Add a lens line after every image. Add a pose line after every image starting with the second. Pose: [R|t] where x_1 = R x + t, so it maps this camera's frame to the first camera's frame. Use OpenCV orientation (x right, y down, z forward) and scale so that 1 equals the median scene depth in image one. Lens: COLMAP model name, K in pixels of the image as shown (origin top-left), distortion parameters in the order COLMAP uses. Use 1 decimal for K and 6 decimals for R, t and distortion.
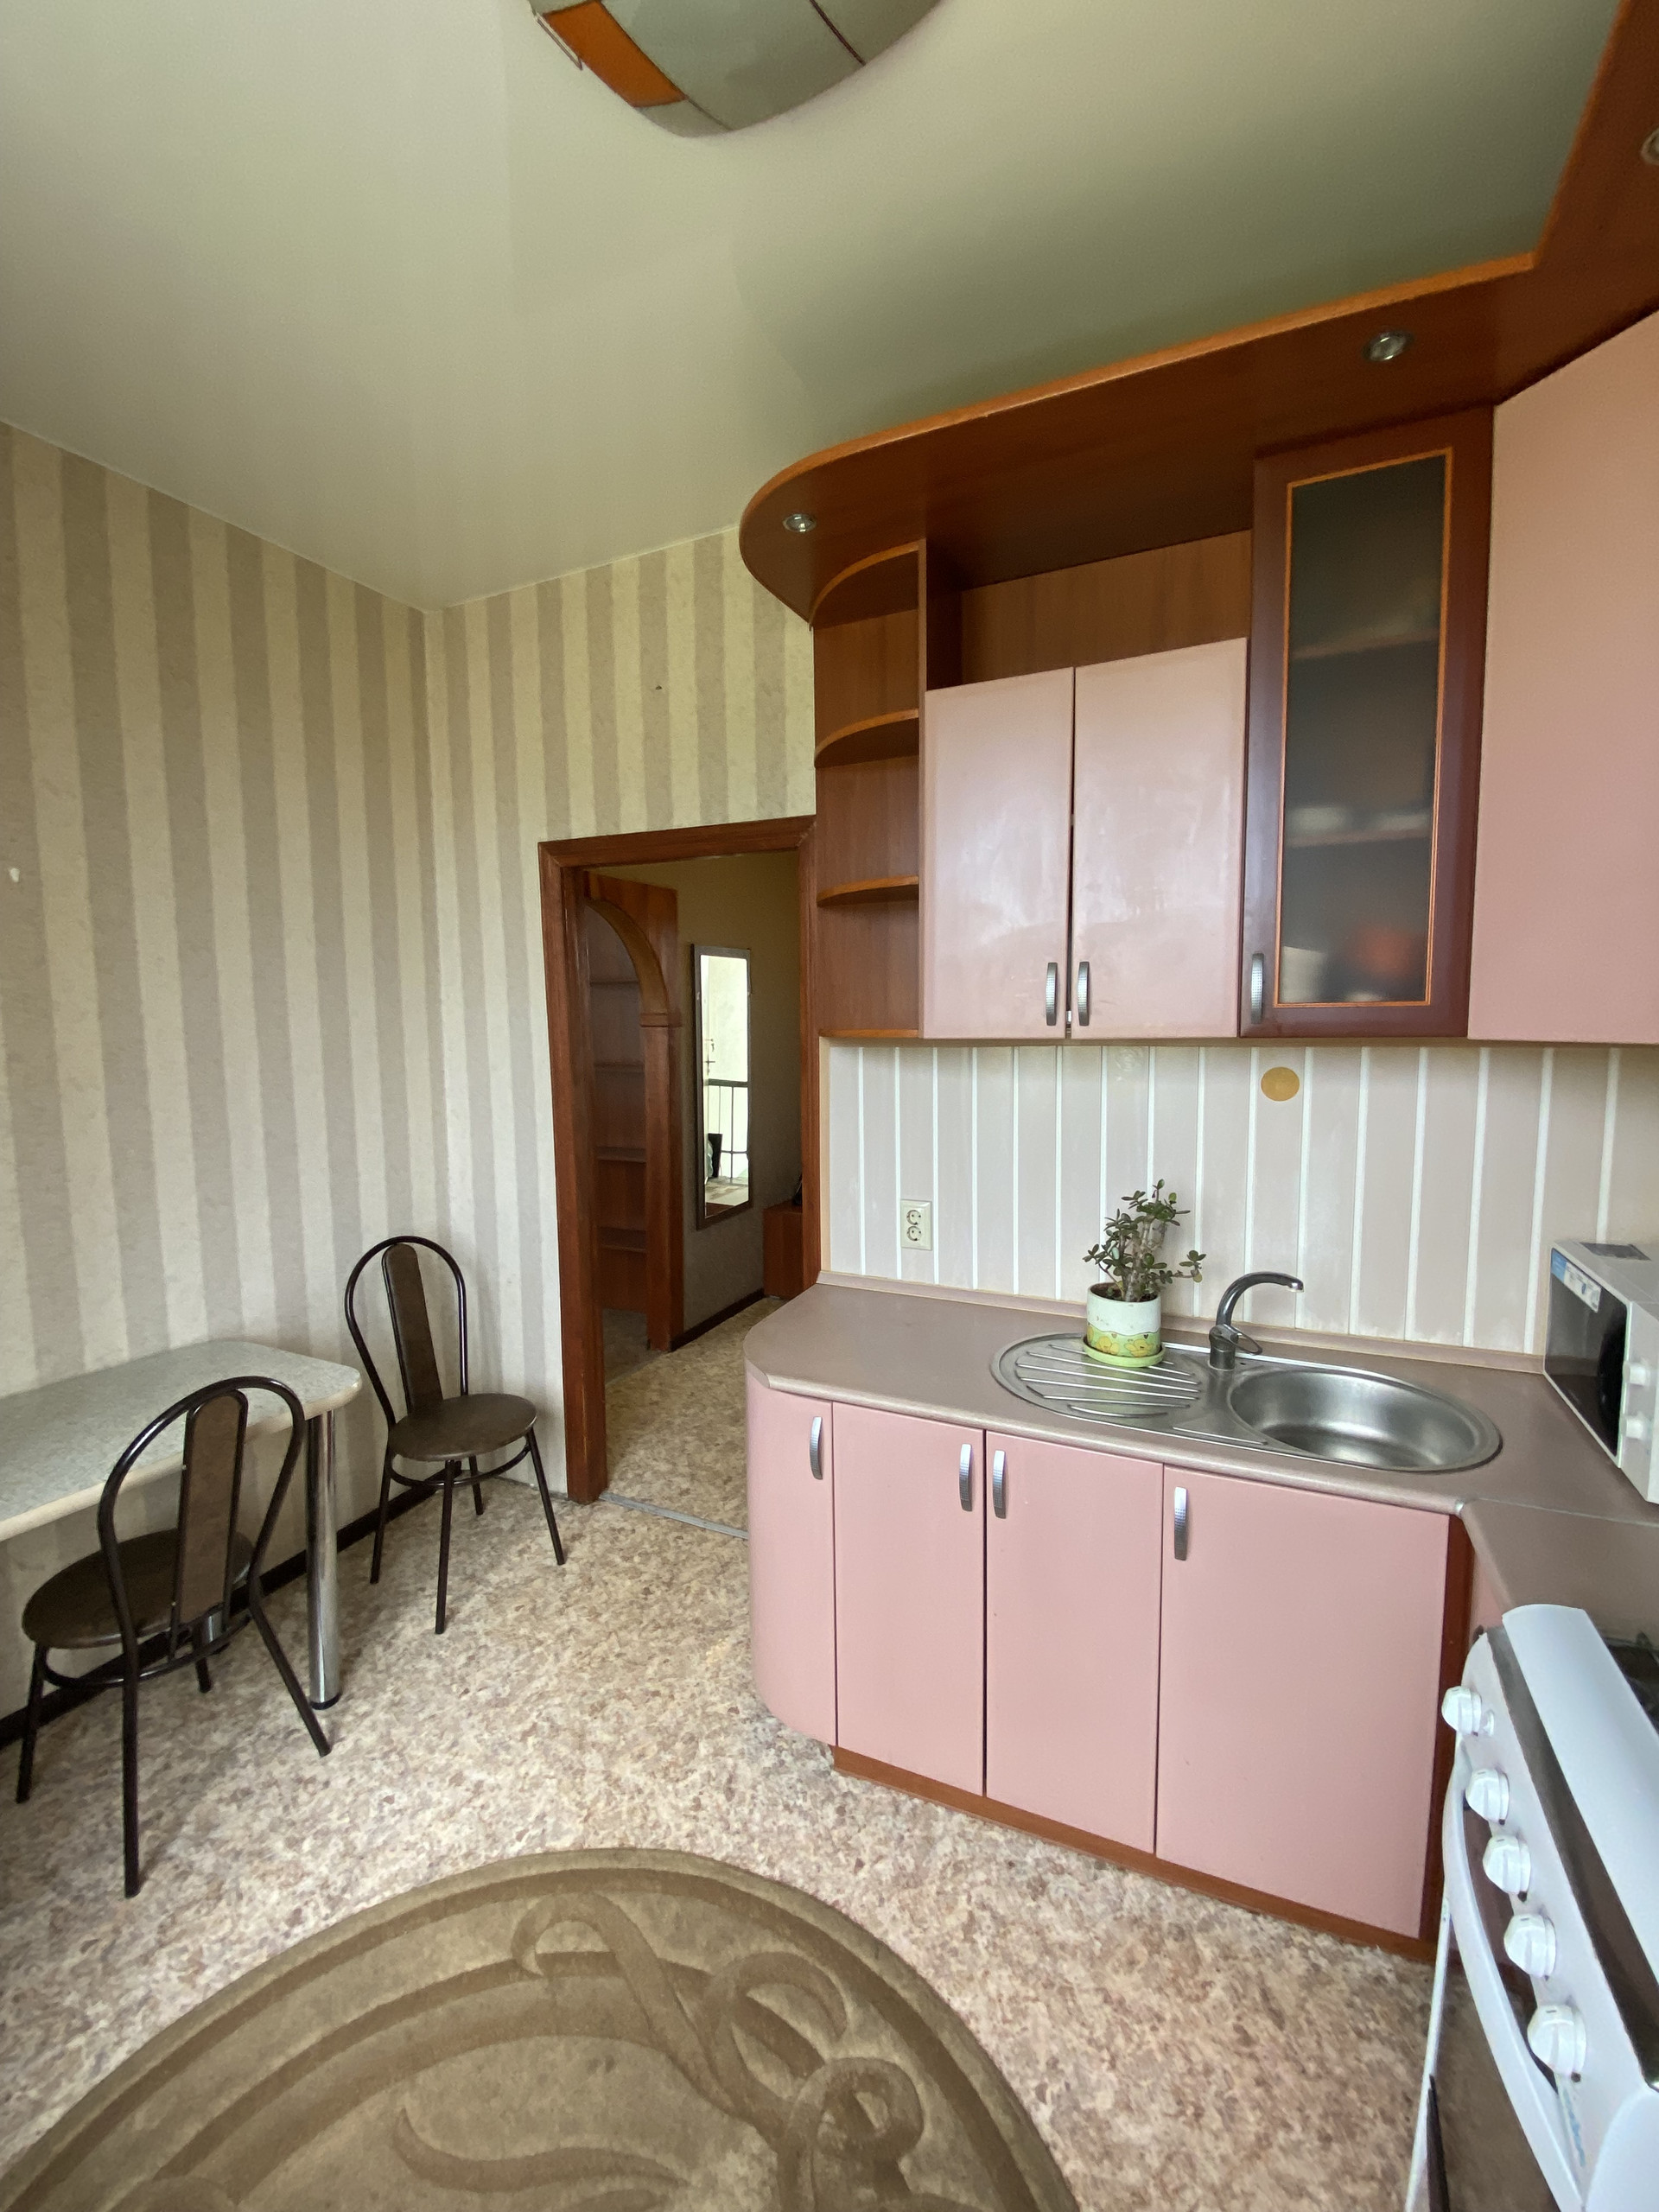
lens RADIAL K [[895.9, 0, 828.0], [0, 895.9, 1103.6], [0, 0, 1]] dist [-0.000384, 0.000016]
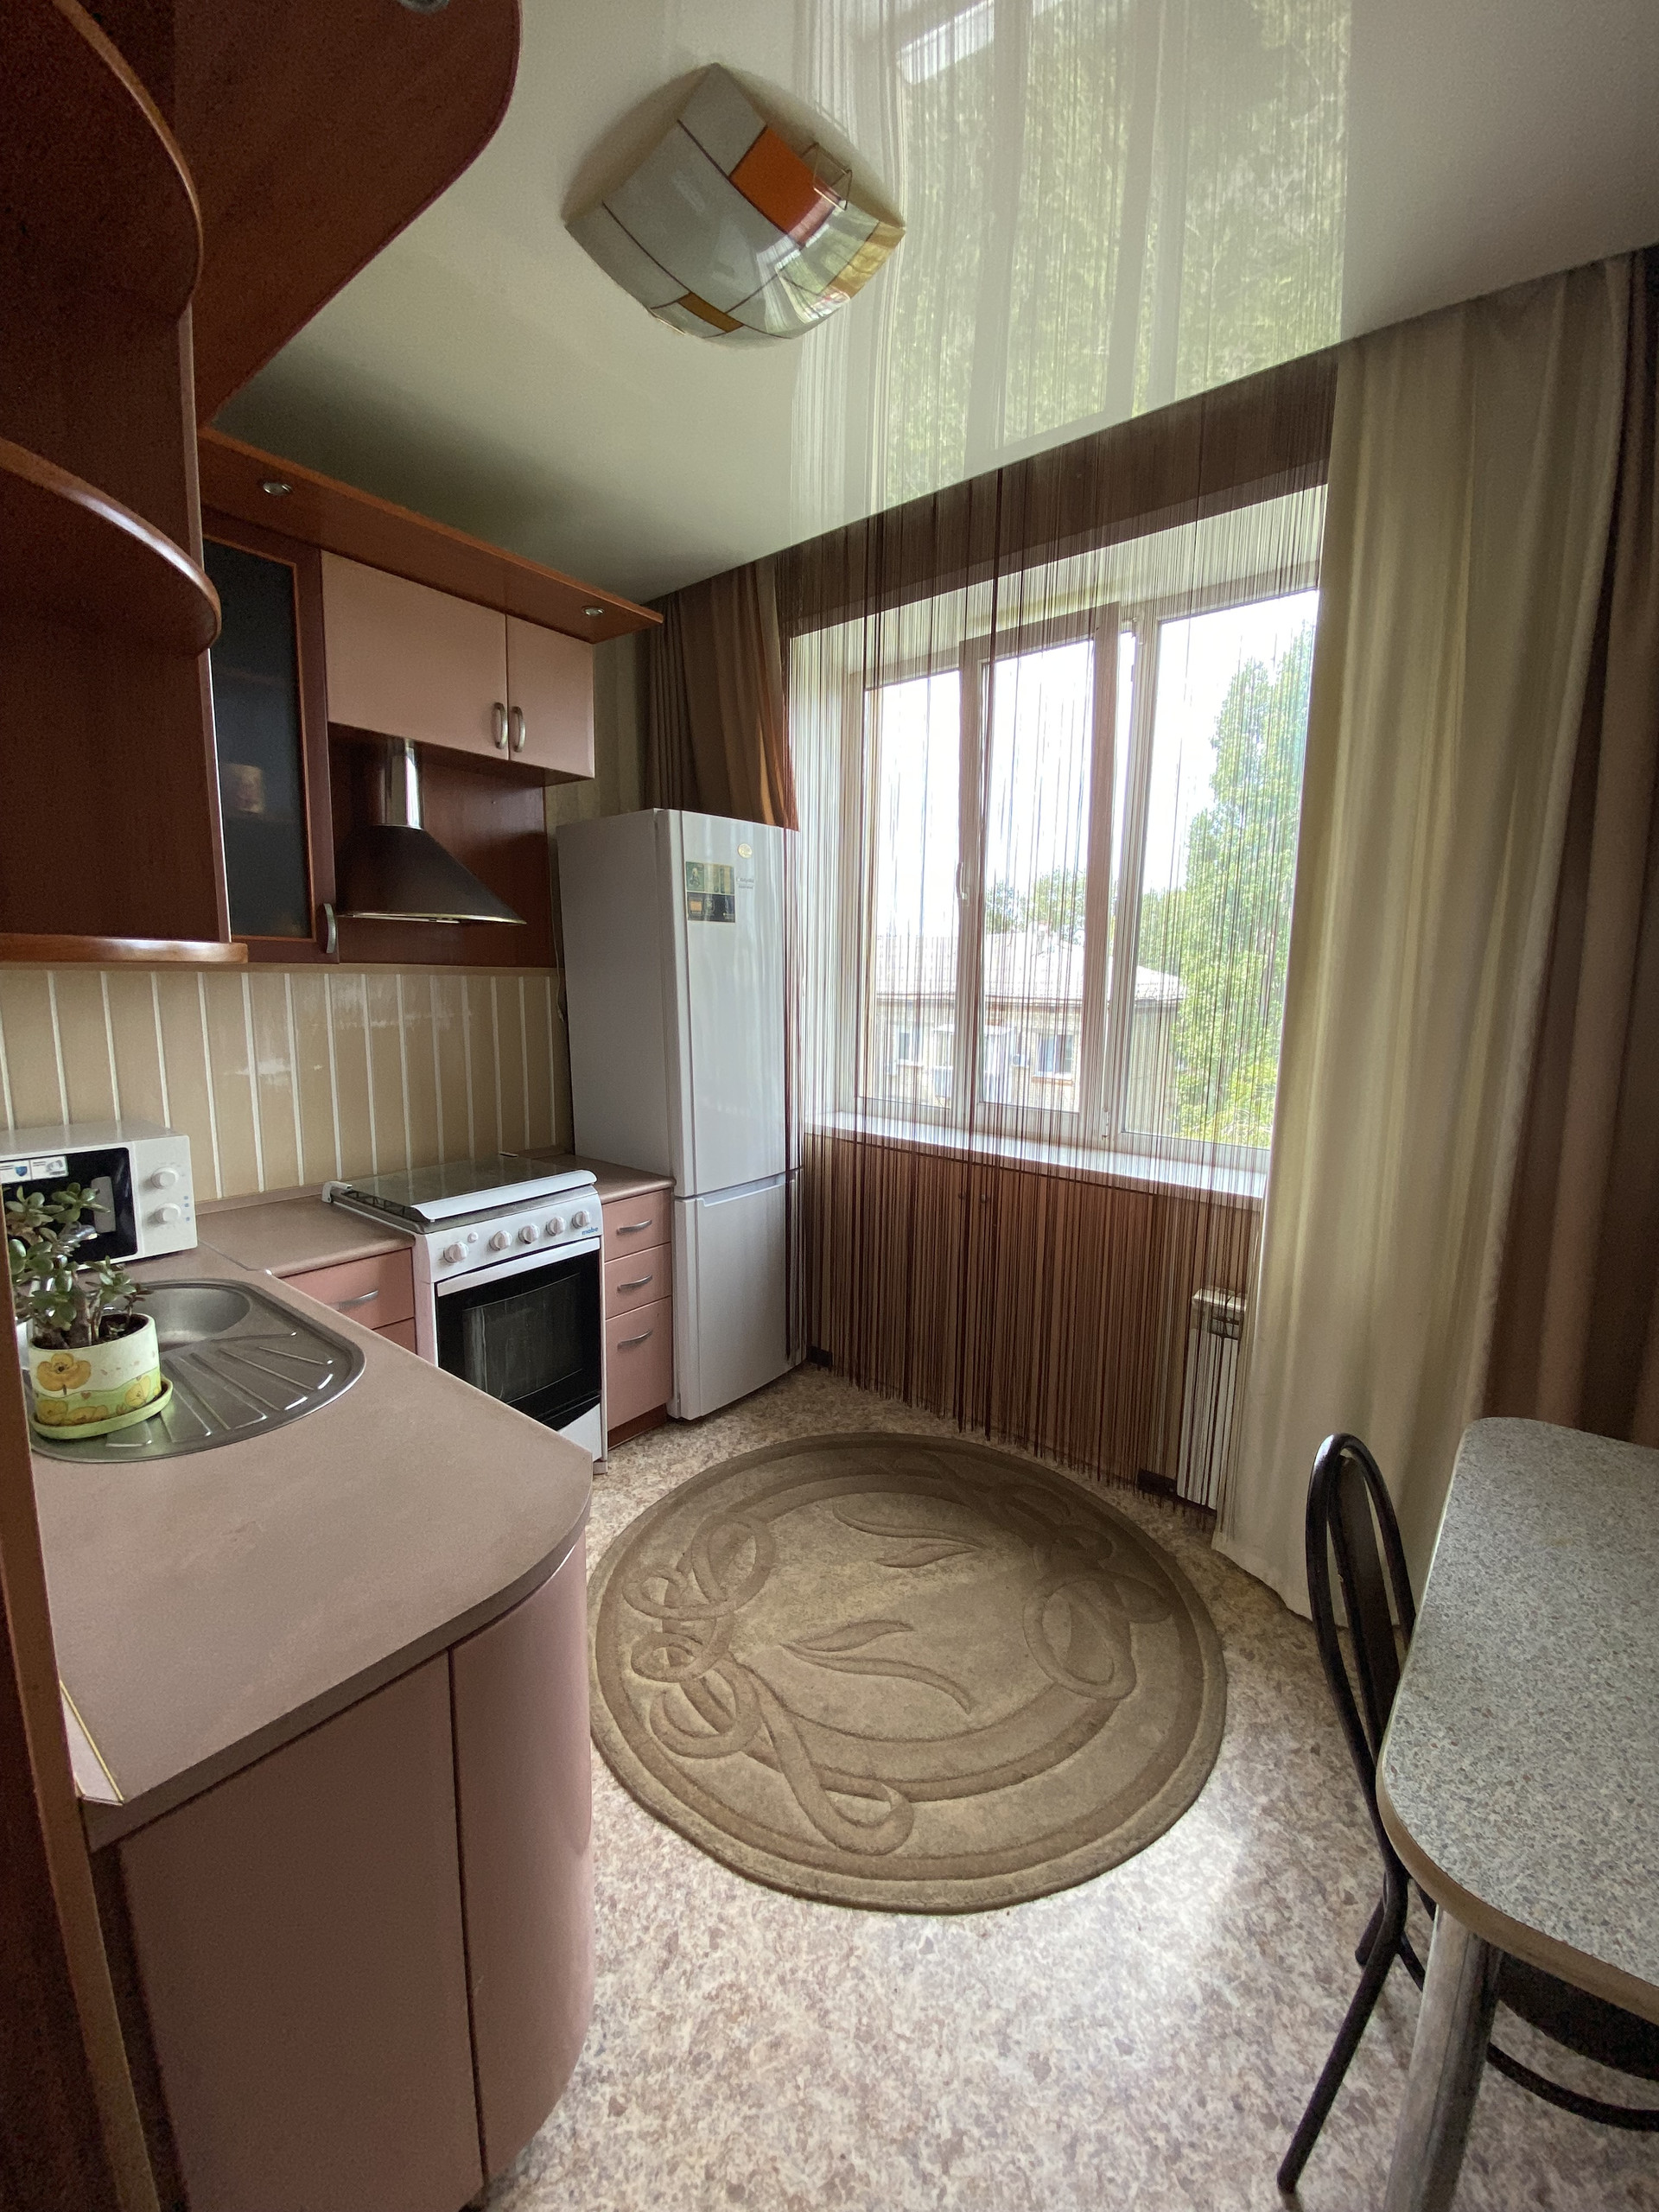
lens RADIAL K [[895.9, 0, 834.2], [0, 895.9, 1103.3], [0, 0, 1]] dist [-0.000384, 0.000016]
pose [[-0.971840, -0.041645, 0.231932, -0.402802], [0.013107, 0.973182, 0.229663, -0.119486], [-0.235277, 0.226236, -0.945231, 1.559988]]
